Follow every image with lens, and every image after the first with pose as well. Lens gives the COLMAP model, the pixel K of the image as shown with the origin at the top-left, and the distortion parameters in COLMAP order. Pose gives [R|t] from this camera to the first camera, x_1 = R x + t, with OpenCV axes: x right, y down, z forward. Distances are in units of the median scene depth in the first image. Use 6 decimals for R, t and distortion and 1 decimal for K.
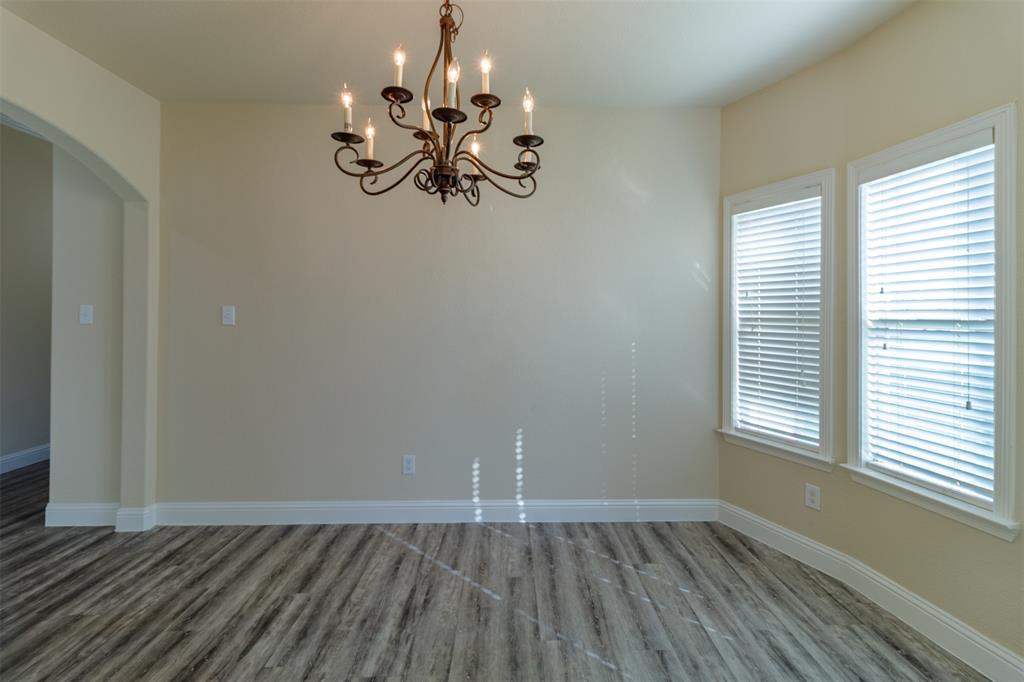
lens RADIAL K [[472.7, 0, 537.4], [0, 472.7, 315.4], [0, 0, 1]] dist [-0.001694, 0.000922]
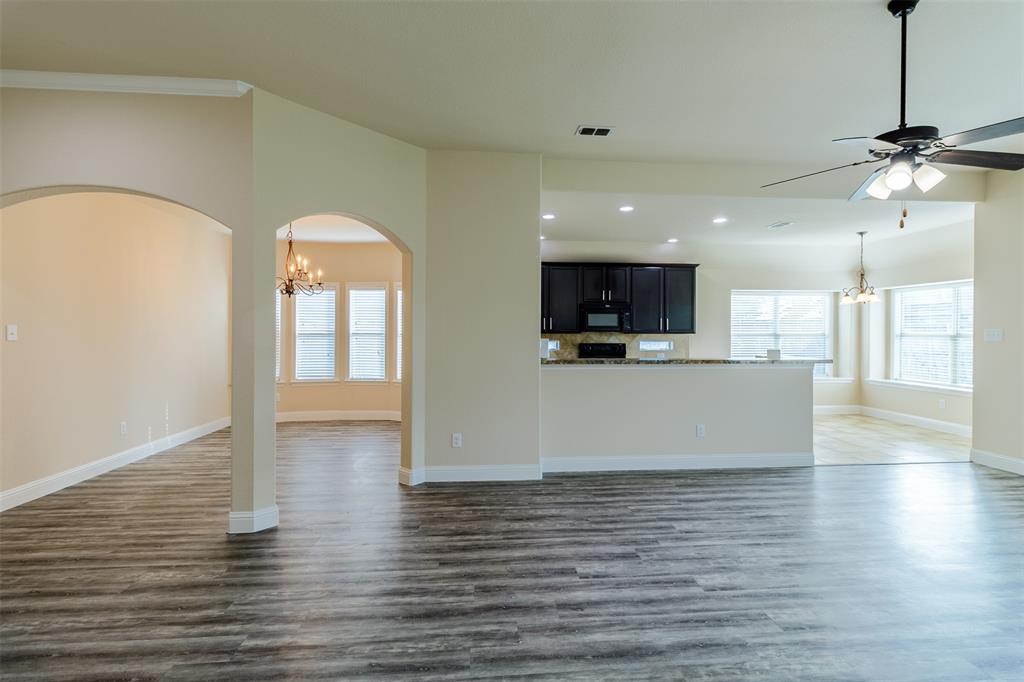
lens RADIAL K [[472.7, 0, 517.2], [0, 472.7, 338.1], [0, 0, 1]] dist [-0.001694, 0.000922]
pose [[-0.023942, -0.015668, 0.999591, -2.314776], [0.002327, 0.999874, 0.015729, -0.003351], [-0.999711, 0.002702, -0.023902, -0.304629]]
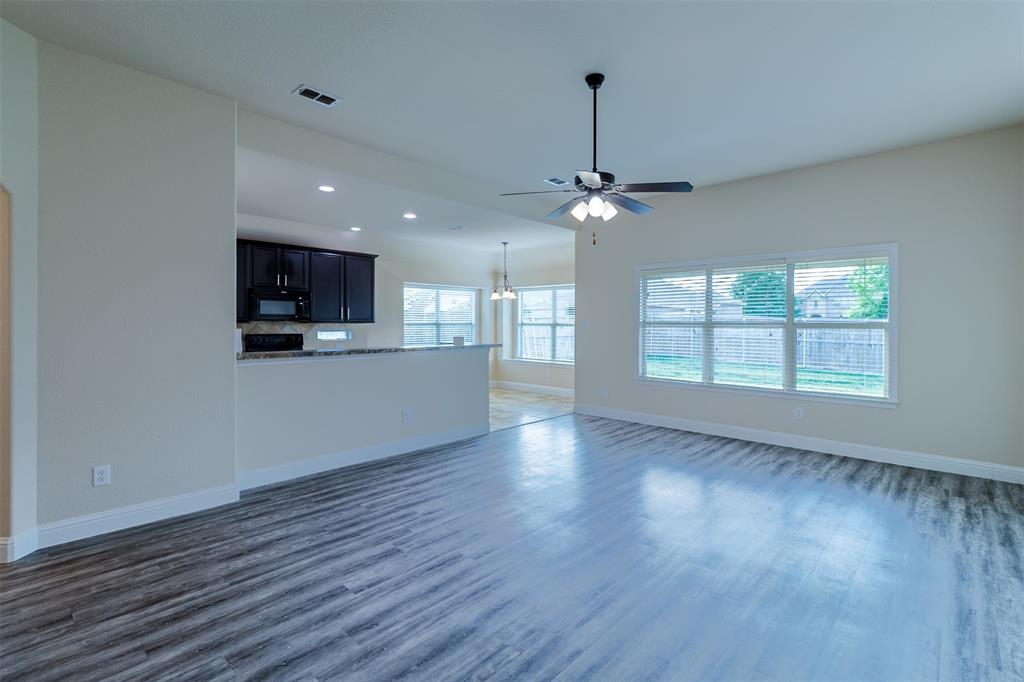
lens RADIAL K [[472.7, 0, 511.0], [0, 472.7, 325.0], [0, 0, 1]] dist [-0.001694, 0.000922]
pose [[-0.687784, -0.006909, 0.725883, -2.167107], [-0.001736, 0.999967, 0.007874, 0.005313], [-0.725914, 0.004156, -0.687773, -0.048153]]
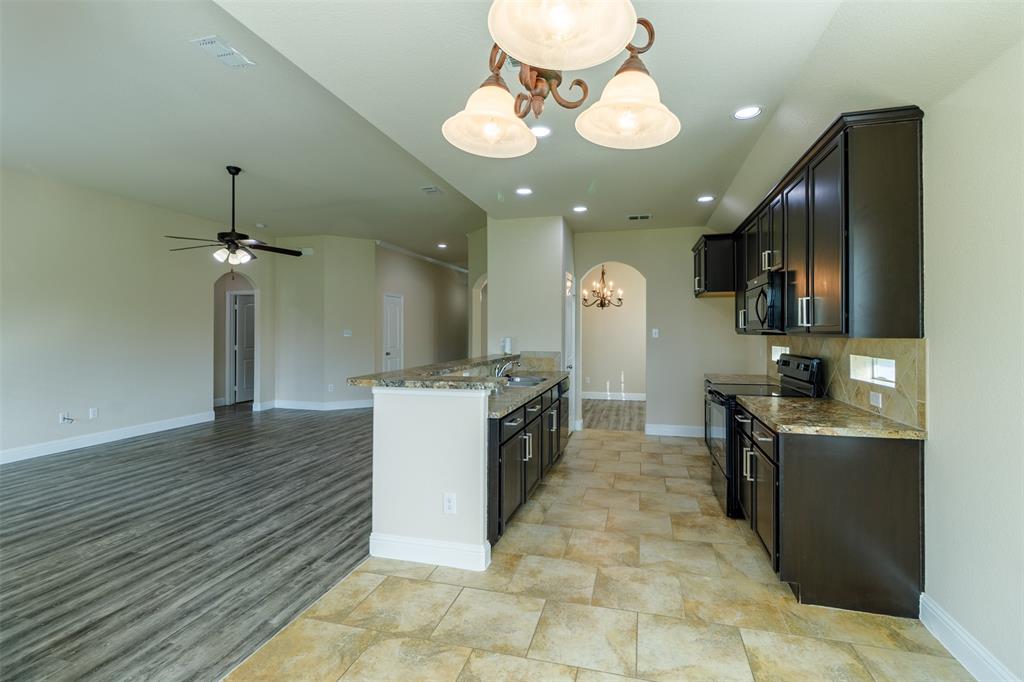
lens RADIAL K [[472.7, 0, 520.9], [0, 472.7, 328.6], [0, 0, 1]] dist [-0.001694, 0.000922]
pose [[0.954175, -0.002183, -0.299240, 0.303315], [-0.001245, 0.999936, -0.011265, 0.014270], [0.299245, 0.011121, 0.954111, -2.582087]]
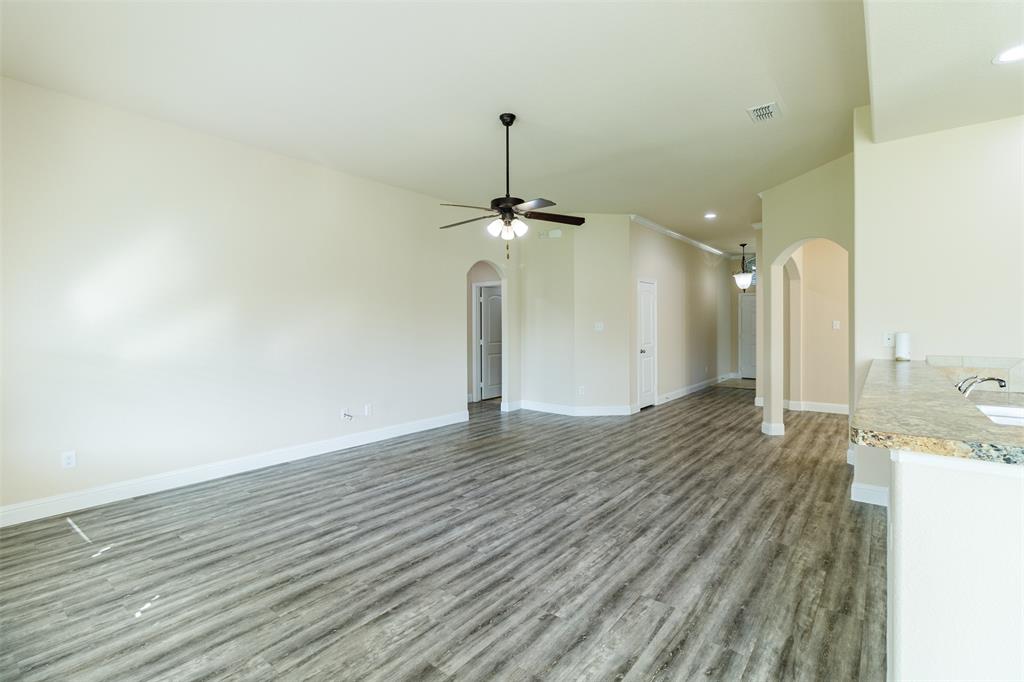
lens RADIAL K [[472.7, 0, 518.1], [0, 472.7, 329.0], [0, 0, 1]] dist [-0.001694, 0.000922]
pose [[0.753952, 0.000621, -0.656930, -0.363487], [0.001099, 0.999997, 0.002208, 0.017884], [0.656929, -0.002387, 0.753949, -2.227104]]
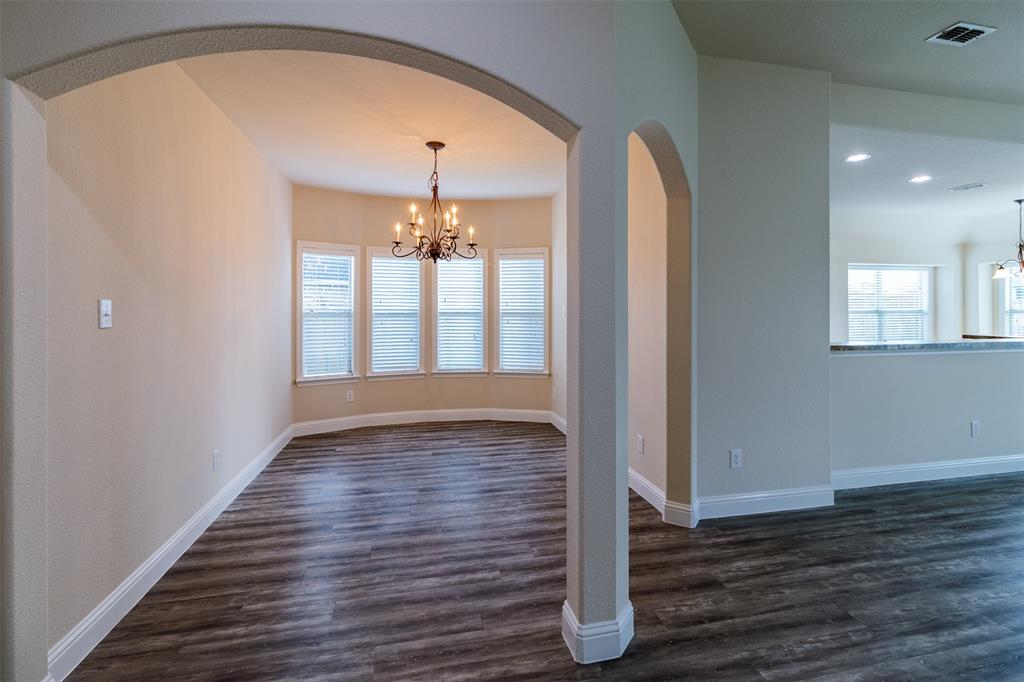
lens RADIAL K [[472.7, 0, 506.0], [0, 472.7, 312.9], [0, 0, 1]] dist [-0.001694, 0.000922]
pose [[-0.157632, -0.005211, 0.987484, -1.711110], [0.005901, 0.999963, 0.006219, 0.002254], [-0.987480, 0.006808, -0.157595, 0.681378]]
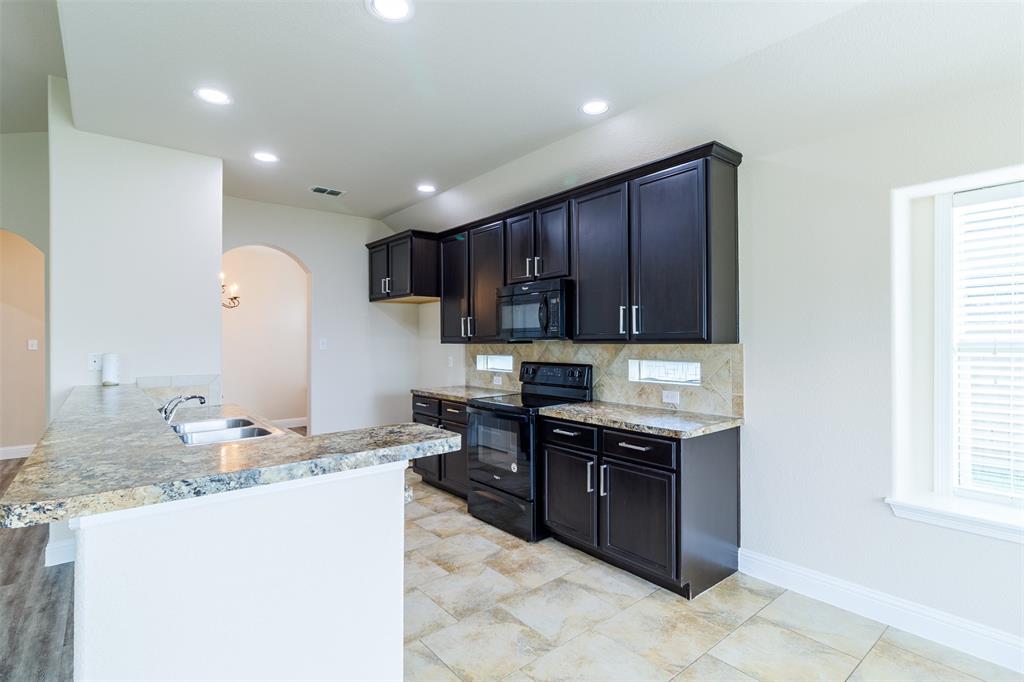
lens RADIAL K [[491.1, 0, 519.8], [0, 491.1, 340.4], [0, 0, 1]] dist [0.000863, 0.001113]
pose [[0.797317, -0.004949, 0.603540, -0.343948], [0.010268, 0.999933, -0.005364, 0.014701], [-0.603473, 0.010474, 0.797315, -2.114302]]
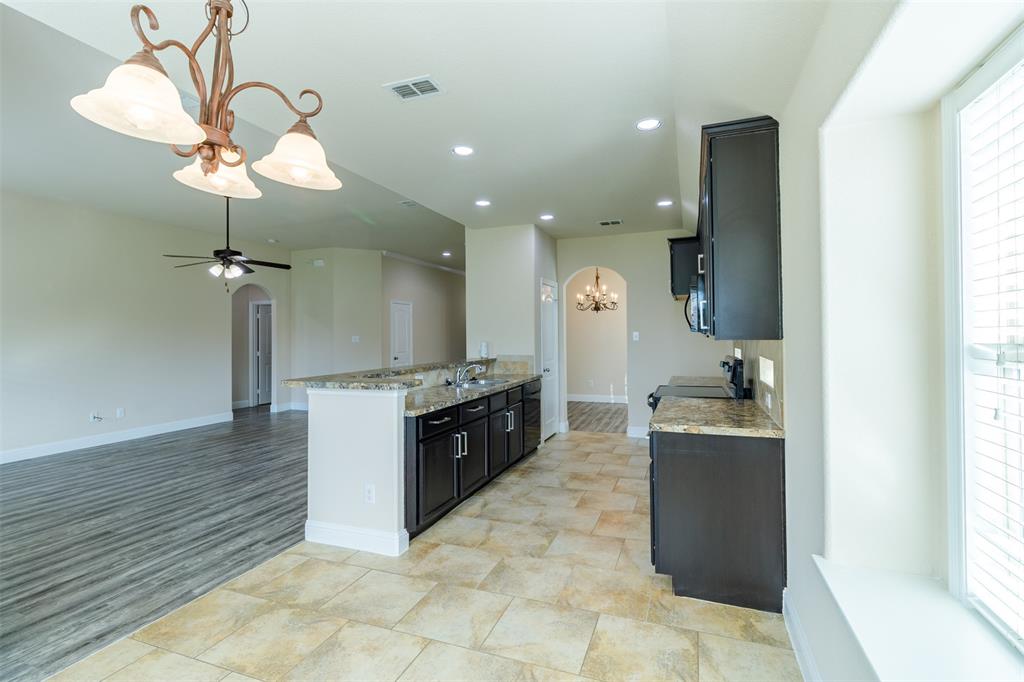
lens RADIAL K [[472.7, 0, 521.3], [0, 472.7, 328.7], [0, 0, 1]] dist [-0.001694, 0.000922]
pose [[0.921793, -0.016206, -0.387343, 0.648991], [0.009262, 0.999761, -0.019789, 0.013364], [0.387571, 0.014653, 0.921723, -2.547430]]
